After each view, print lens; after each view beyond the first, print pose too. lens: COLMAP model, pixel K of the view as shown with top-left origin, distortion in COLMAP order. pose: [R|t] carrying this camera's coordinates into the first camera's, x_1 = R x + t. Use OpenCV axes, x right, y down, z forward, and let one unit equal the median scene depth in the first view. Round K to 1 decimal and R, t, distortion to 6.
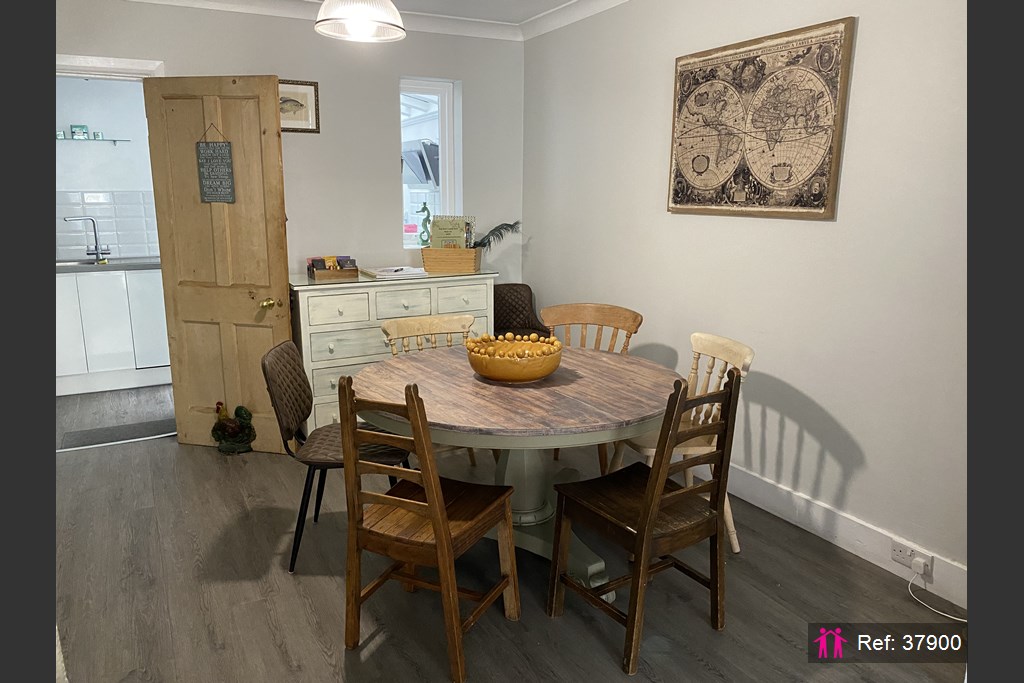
lens RADIAL K [[683.9, 0, 513.6], [0, 683.9, 340.4], [0, 0, 1]] dist [0.030476, -0.005665]
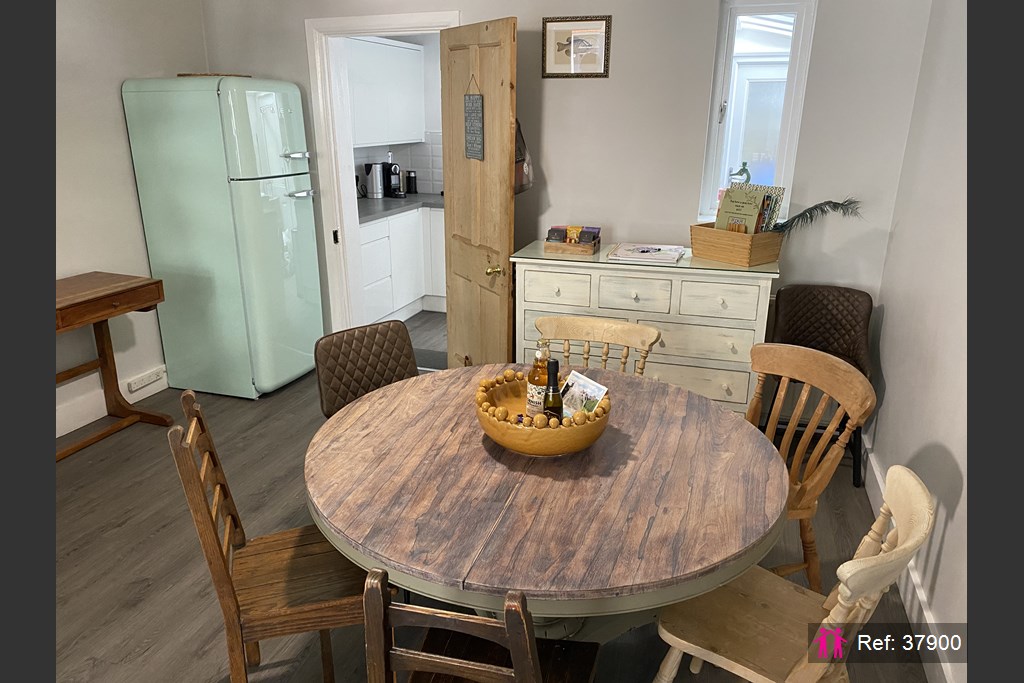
lens RADIAL K [[683.9, 0, 512.6], [0, 683.9, 341.2], [0, 0, 1]] dist [0.030476, -0.005665]
pose [[0.677833, 0.231264, -0.697896, 0.344407], [-0.159053, 0.972887, 0.167907, -0.121958], [0.717805, -0.002810, 0.696238, 0.364084]]
